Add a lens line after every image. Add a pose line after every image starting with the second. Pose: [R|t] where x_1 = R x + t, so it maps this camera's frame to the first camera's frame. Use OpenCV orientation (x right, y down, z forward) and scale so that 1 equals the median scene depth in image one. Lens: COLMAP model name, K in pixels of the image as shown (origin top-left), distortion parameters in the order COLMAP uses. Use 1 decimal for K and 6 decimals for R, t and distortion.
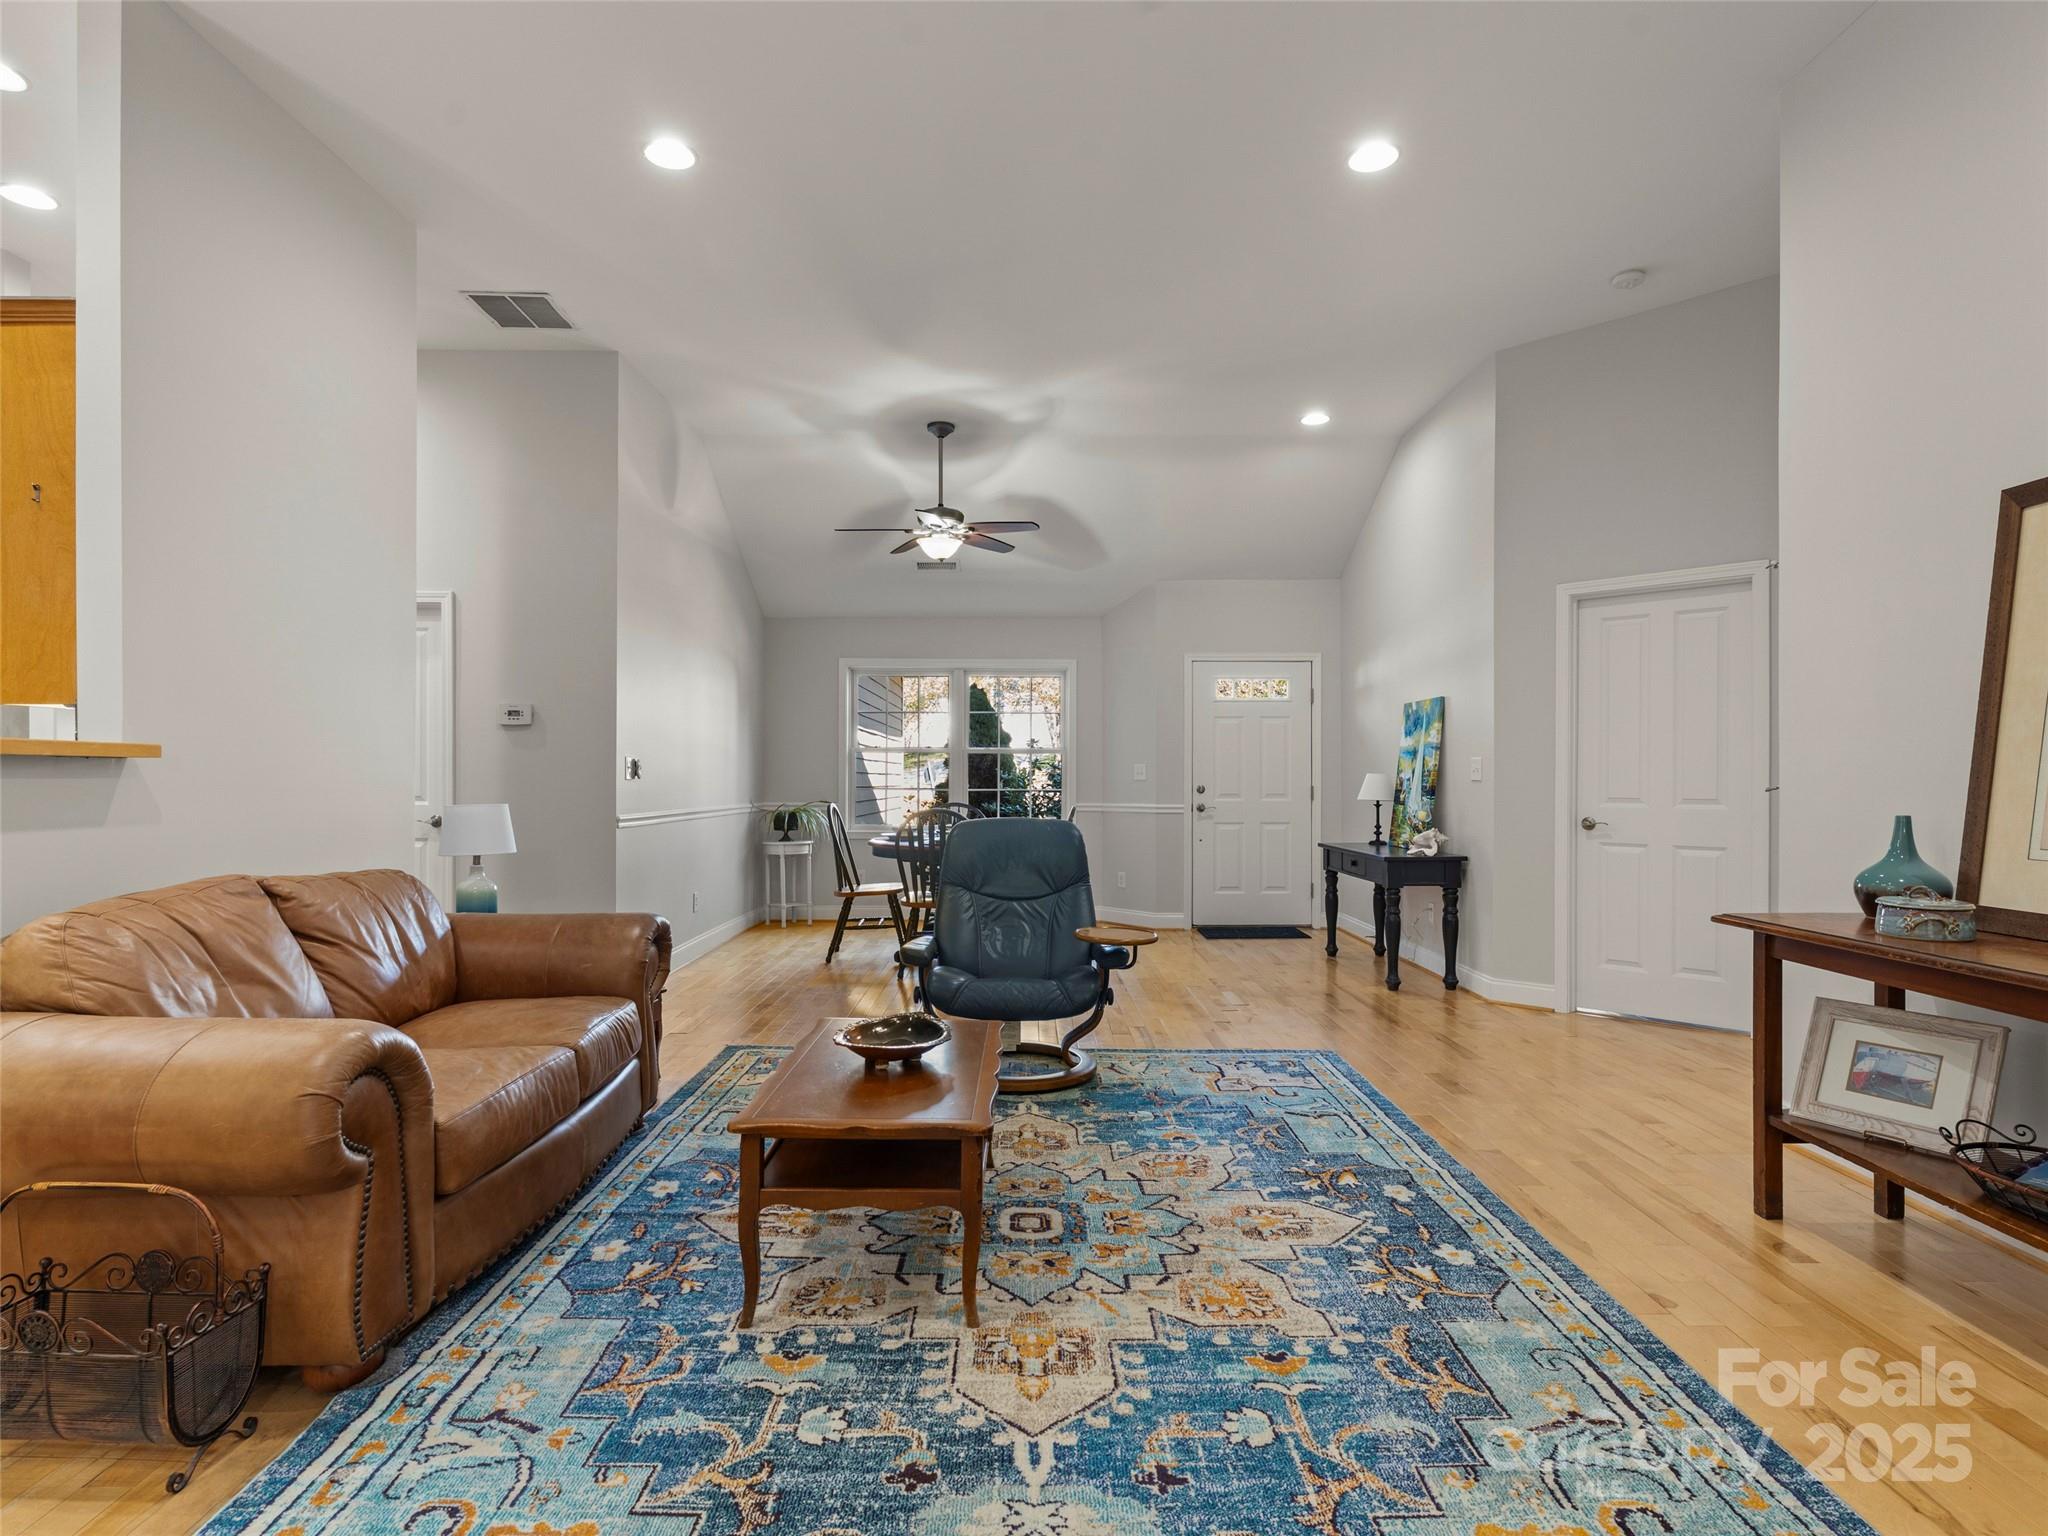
lens RADIAL K [[1100.2, 0, 1019.7], [0, 1100.2, 779.7], [0, 0, 1]] dist [0.002922, -0.000207]
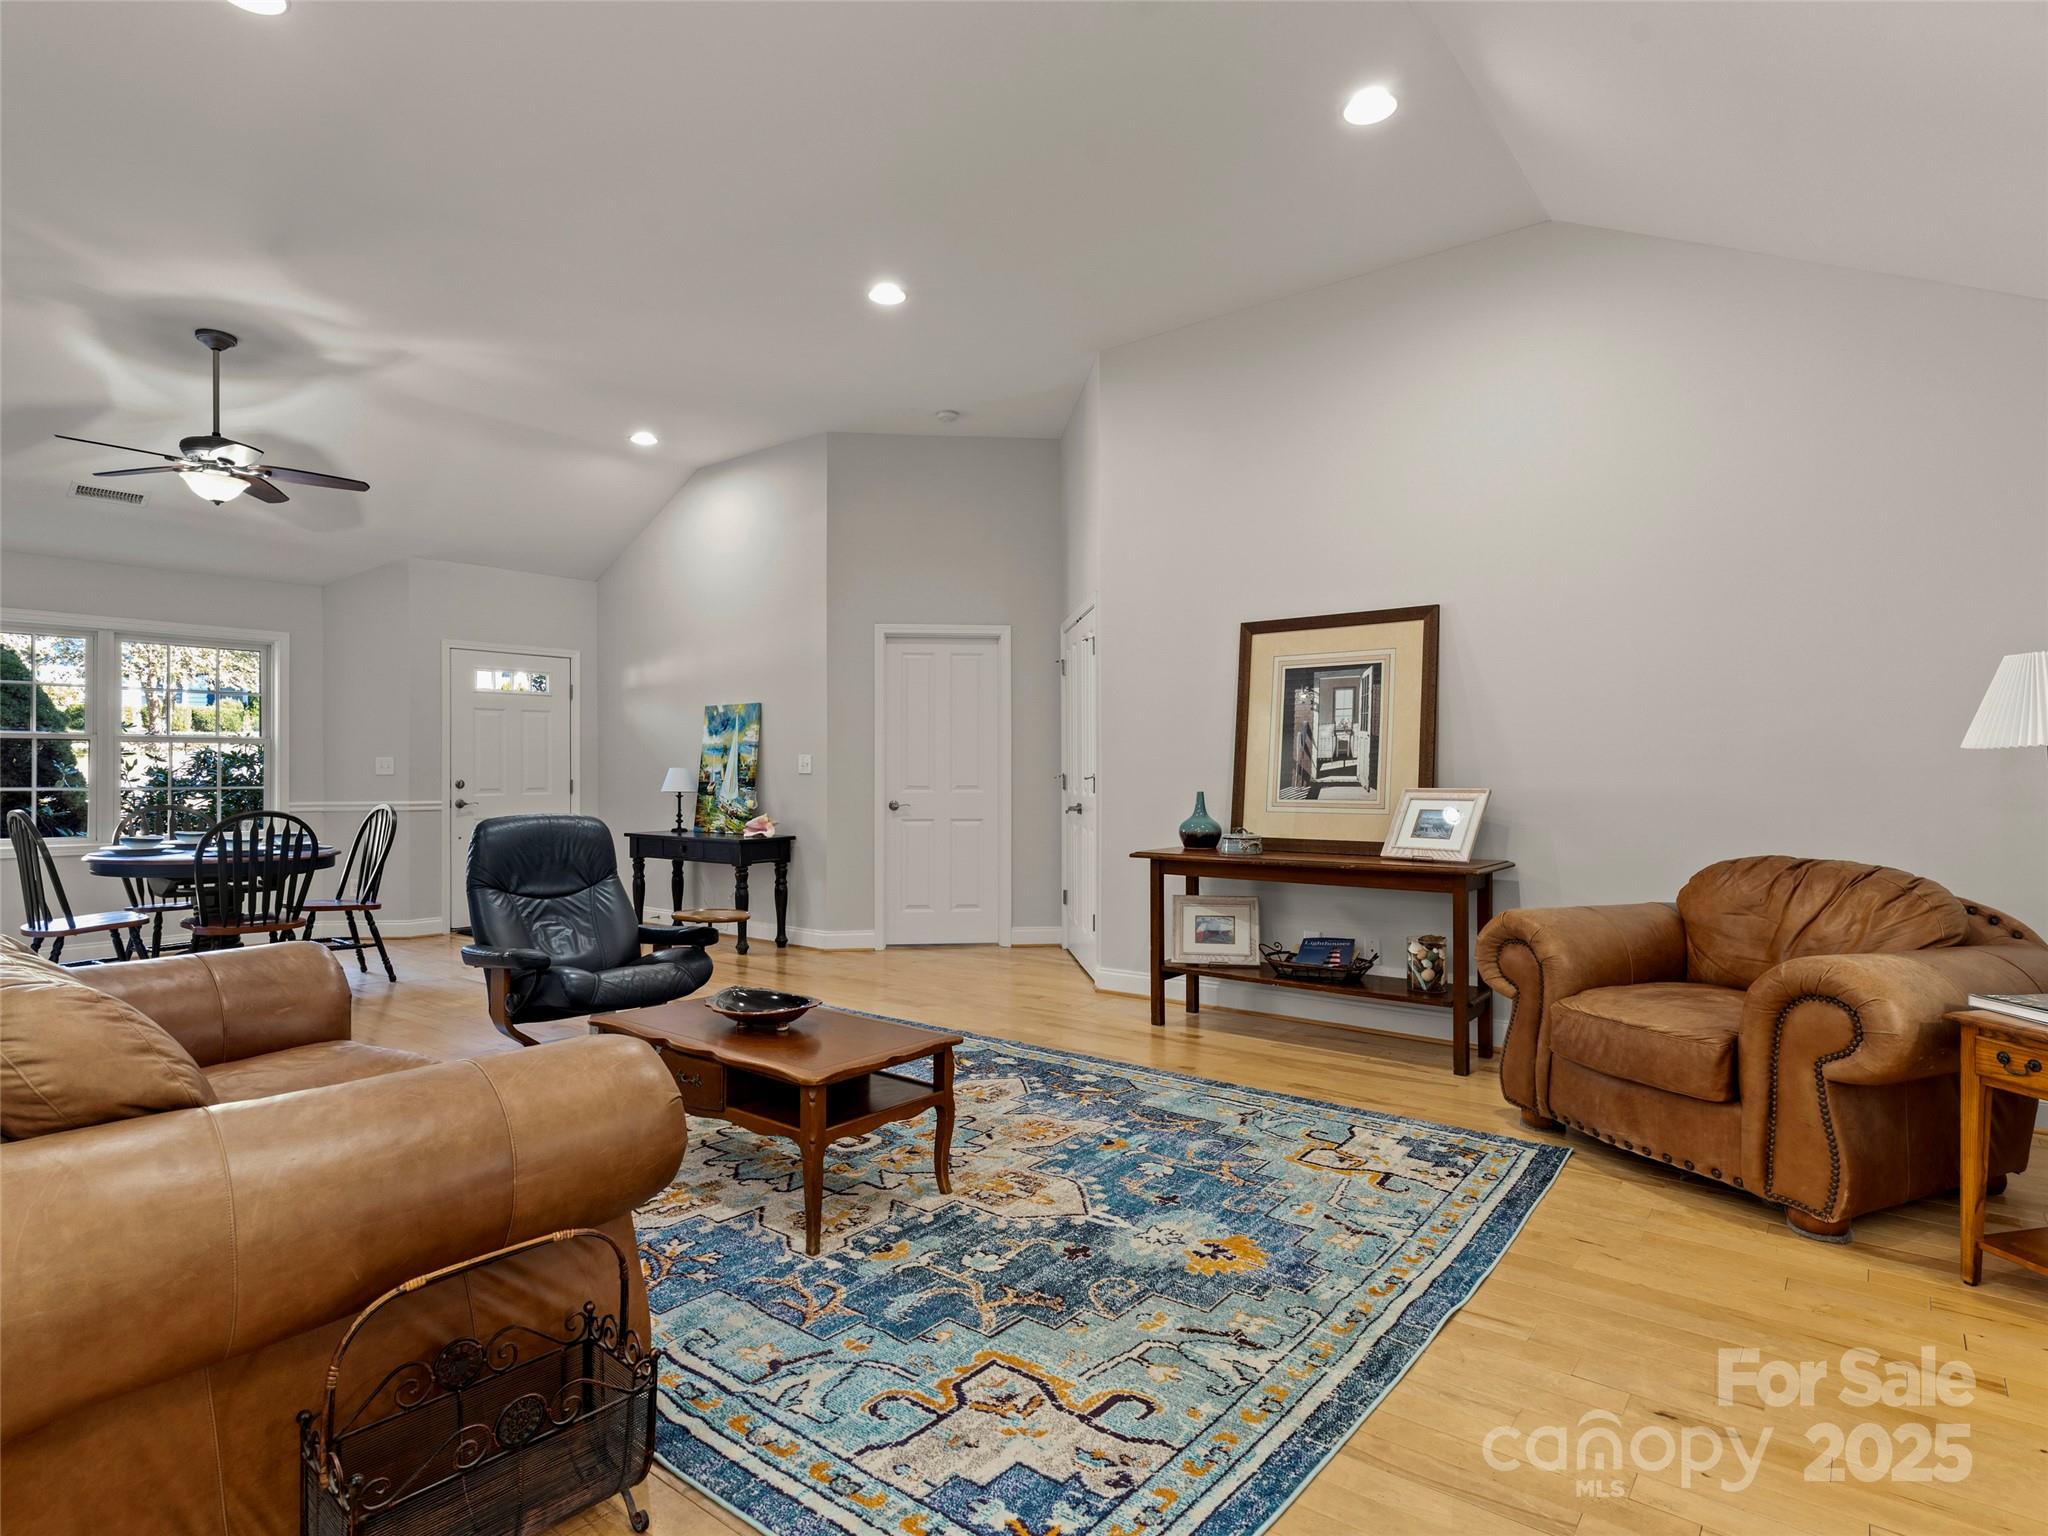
lens RADIAL K [[1100.2, 0, 1029.5], [0, 1100.2, 767.2], [0, 0, 1]] dist [0.002922, -0.000207]
pose [[0.616043, -0.000613, 0.787712, -0.853472], [0.003856, 0.999990, -0.002237, -0.005589], [-0.787703, 0.004416, 0.616039, 0.096987]]
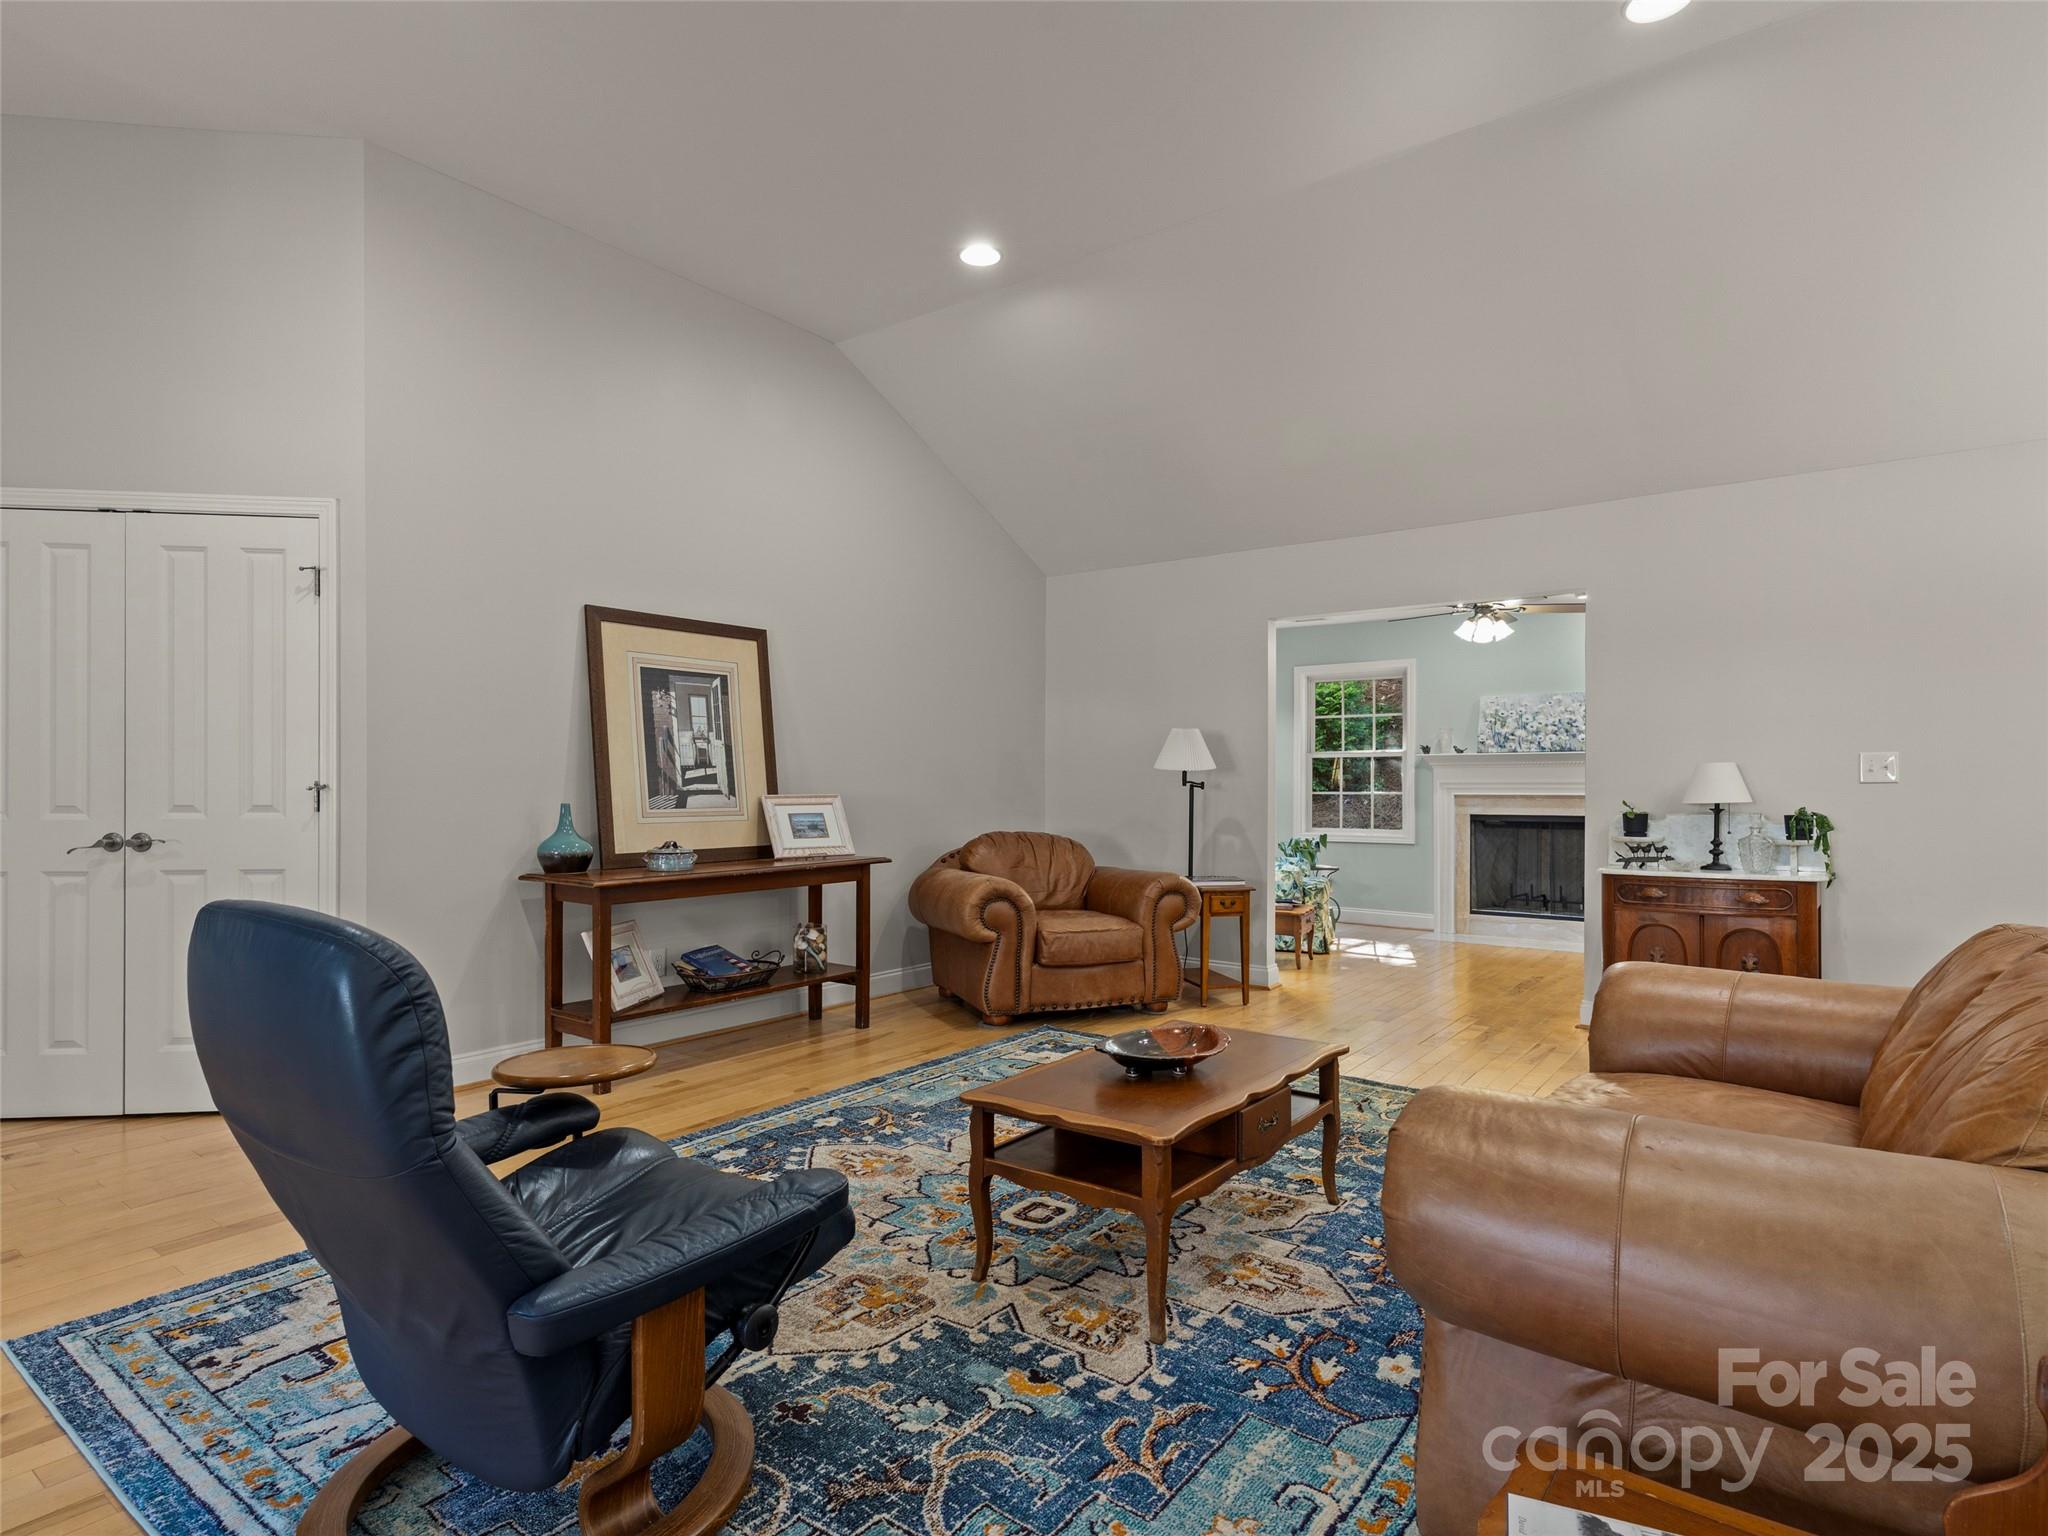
lens RADIAL K [[1100.2, 0, 1027.3], [0, 1100.2, 783.7], [0, 0, 1]] dist [0.002922, -0.000207]
pose [[-0.805612, -0.005132, 0.592422, -0.610839], [-0.003287, 0.999986, 0.004192, -0.003062], [-0.592435, 0.001430, -0.805617, 1.906045]]
